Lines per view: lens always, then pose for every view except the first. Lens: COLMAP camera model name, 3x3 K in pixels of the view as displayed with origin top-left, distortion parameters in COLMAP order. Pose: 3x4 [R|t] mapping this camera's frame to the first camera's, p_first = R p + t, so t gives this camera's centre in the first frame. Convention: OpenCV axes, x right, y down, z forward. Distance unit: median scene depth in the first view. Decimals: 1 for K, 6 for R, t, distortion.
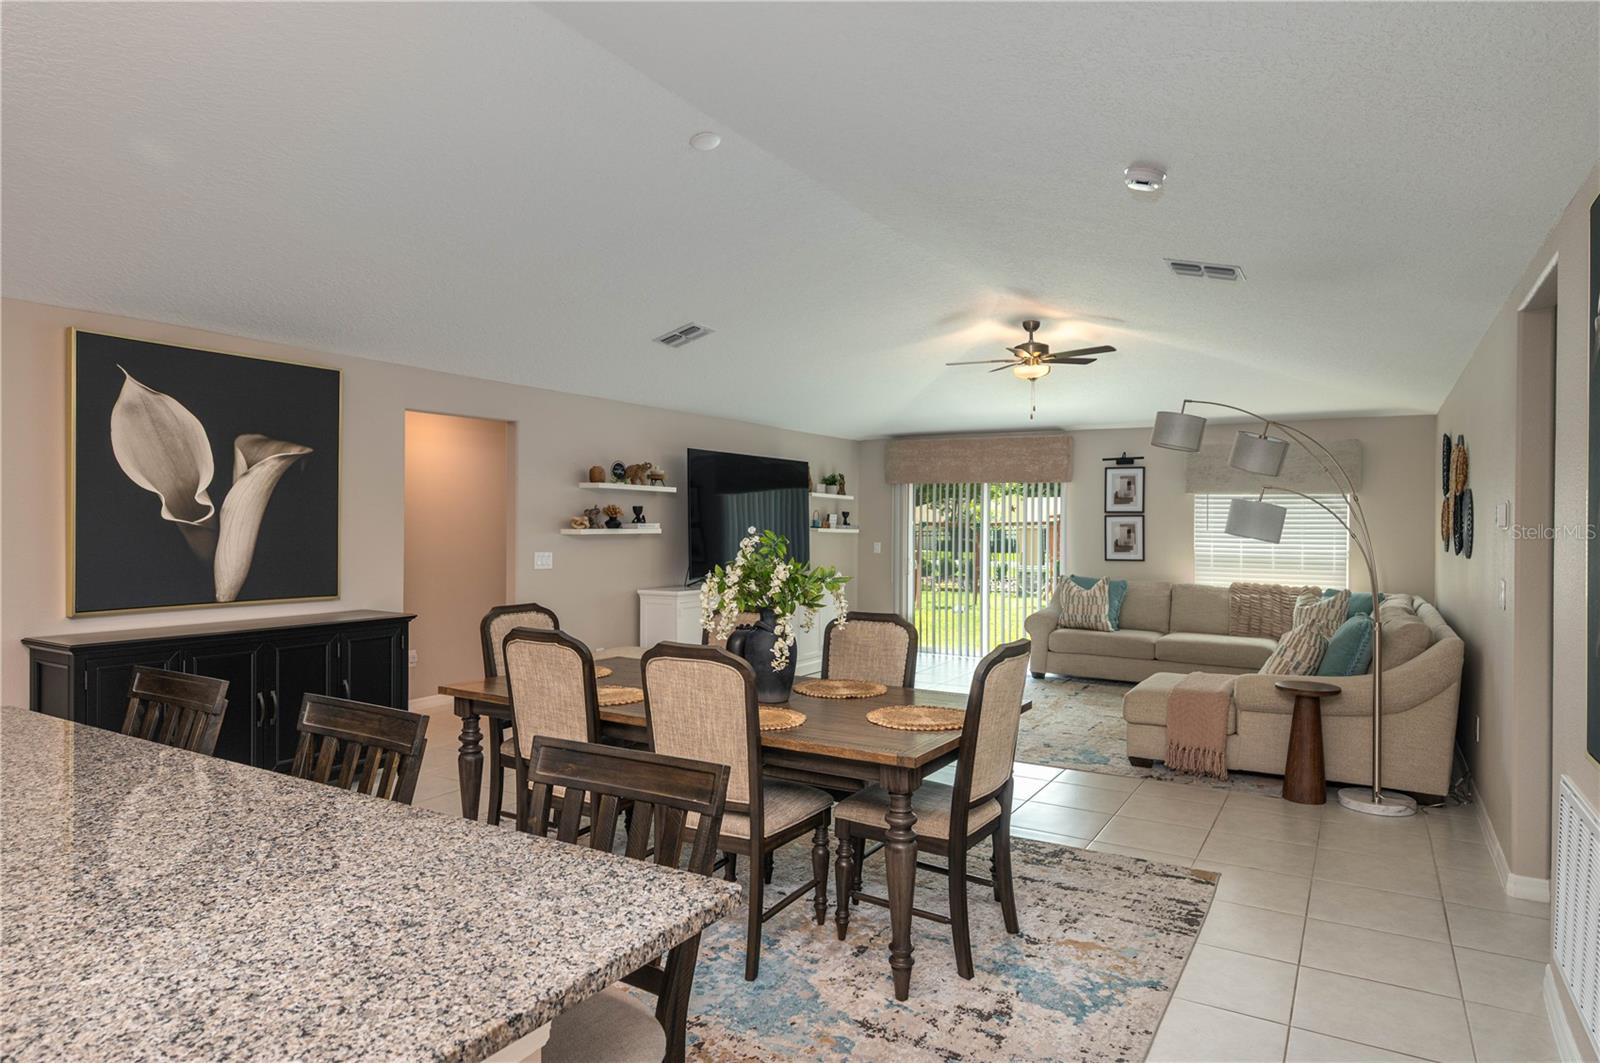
lens RADIAL K [[943.8, 0, 795.7], [0, 943.8, 534.3], [0, 0, 1]] dist [-0.003179, -0.001321]
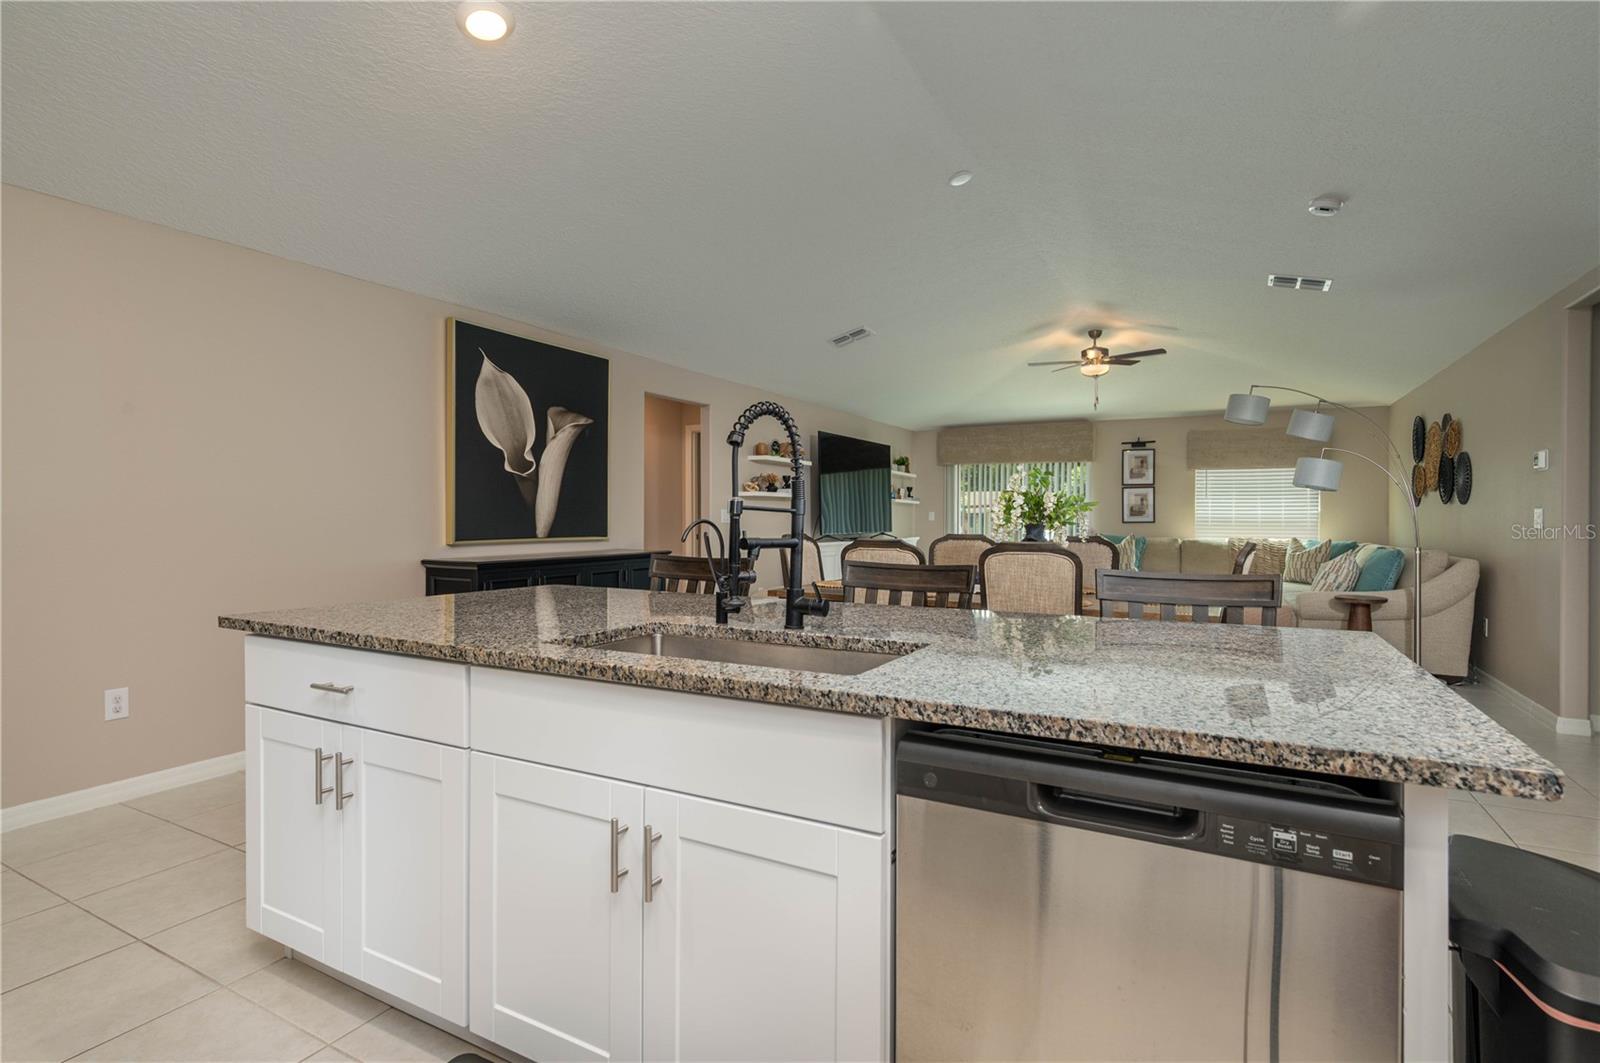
lens RADIAL K [[784.1, 0, 799.7], [0, 784.1, 522.1], [0, 0, 1]] dist [-0.001292, -0.000776]
pose [[0.998950, -0.004478, 0.045601, -0.205171], [0.004632, 0.999984, -0.003274, 0.037425], [-0.045586, 0.003482, 0.998954, -0.048682]]
